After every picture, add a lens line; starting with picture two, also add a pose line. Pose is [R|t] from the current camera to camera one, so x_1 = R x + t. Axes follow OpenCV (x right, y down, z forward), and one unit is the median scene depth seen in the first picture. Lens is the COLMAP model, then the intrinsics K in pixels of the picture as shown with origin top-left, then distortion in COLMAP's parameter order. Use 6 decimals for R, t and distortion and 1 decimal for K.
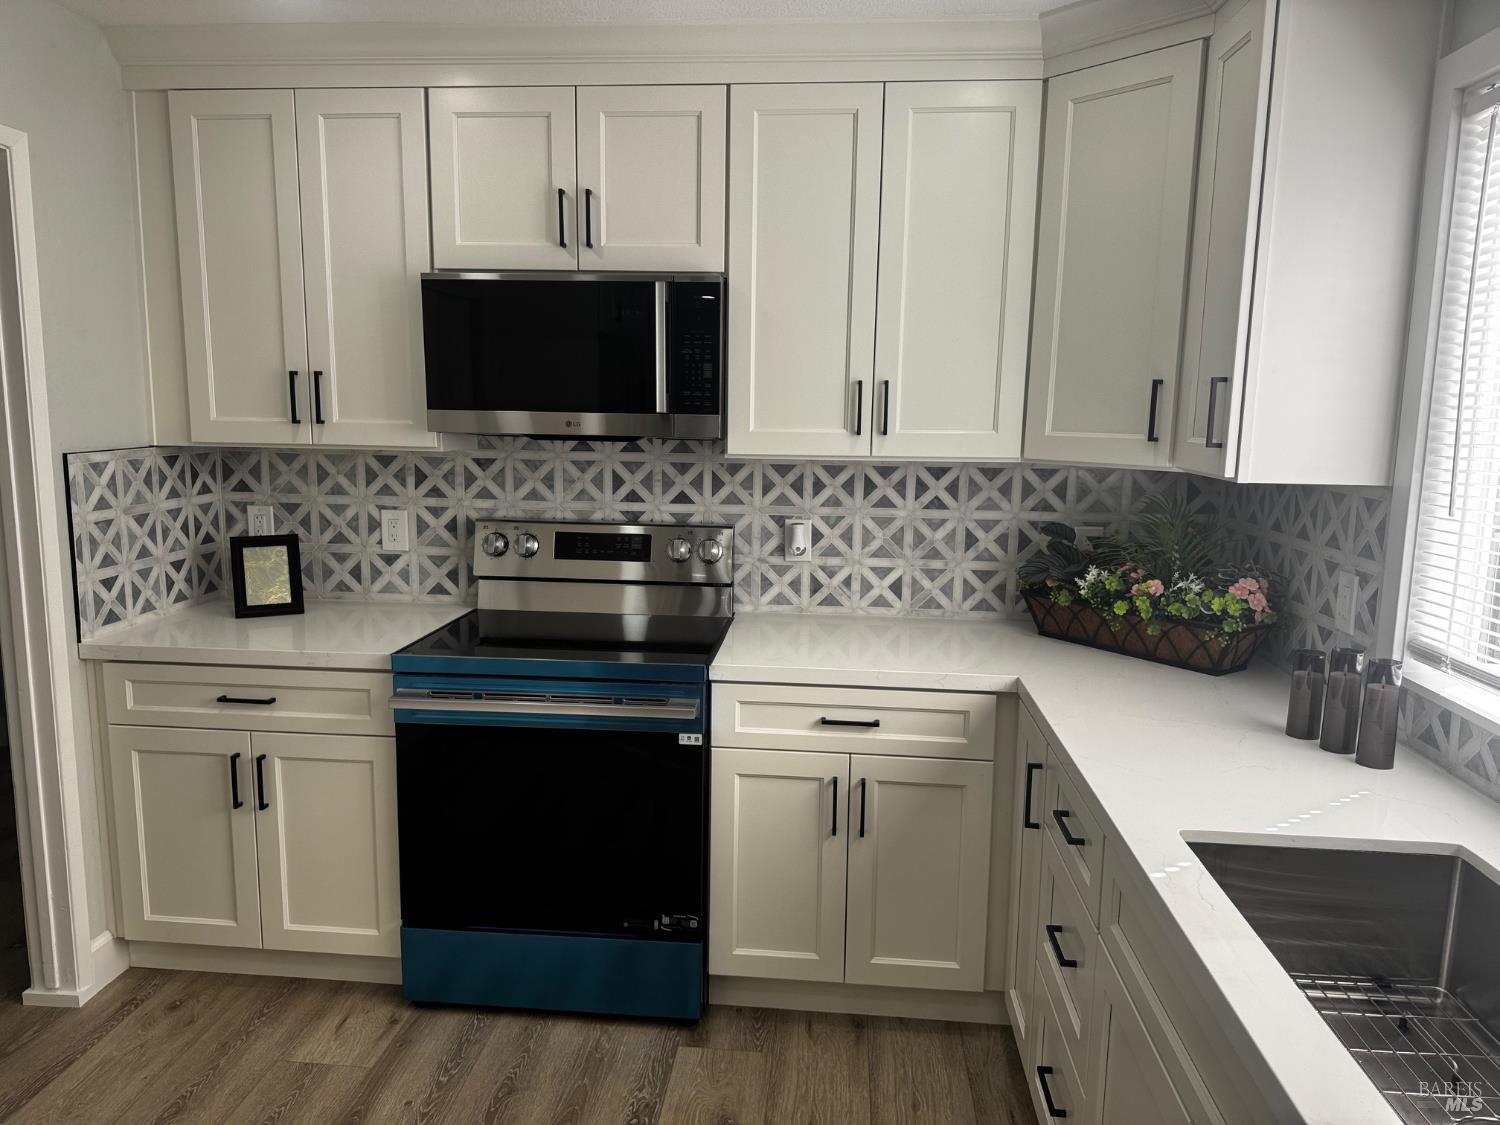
lens RADIAL K [[1063.8, 0, 739.0], [0, 1063.8, 563.3], [0, 0, 1]] dist [0.032249, -0.039949]
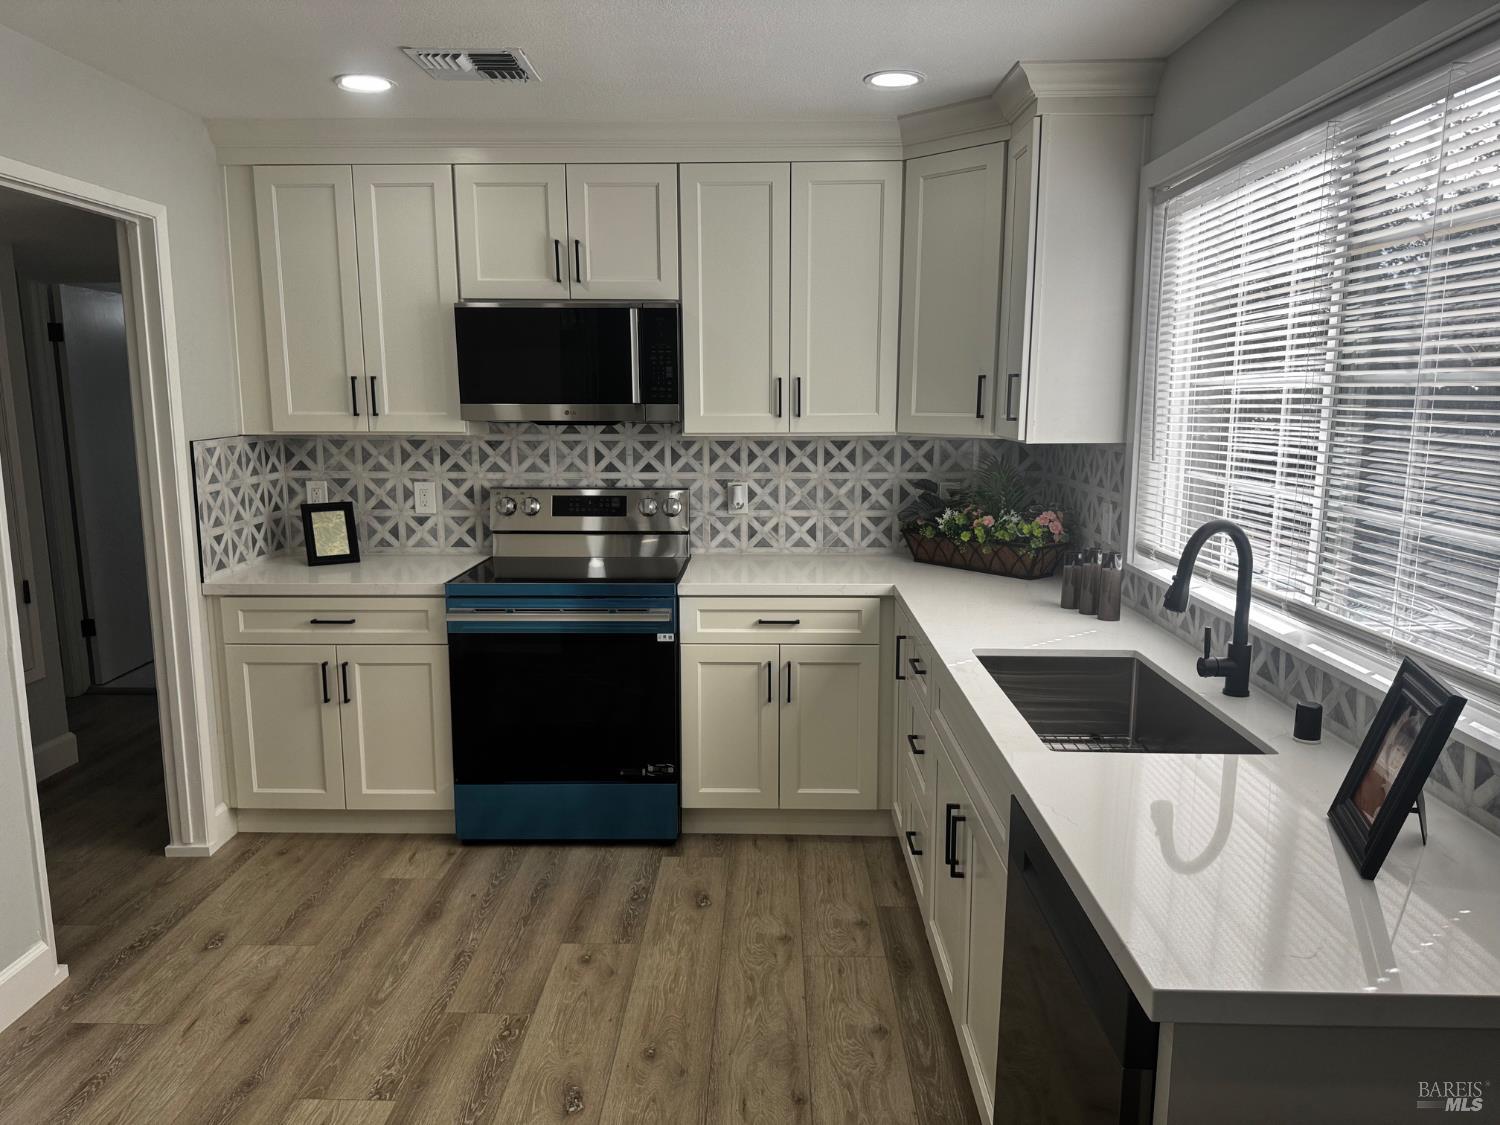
lens RADIAL K [[1063.8, 0, 756.4], [0, 1063.8, 560.6], [0, 0, 1]] dist [0.032249, -0.039949]
pose [[0.996727, -0.027742, 0.075935, -0.028059], [0.027127, 0.999590, 0.009125, 0.052859], [-0.076158, -0.007035, 0.997071, -0.381690]]
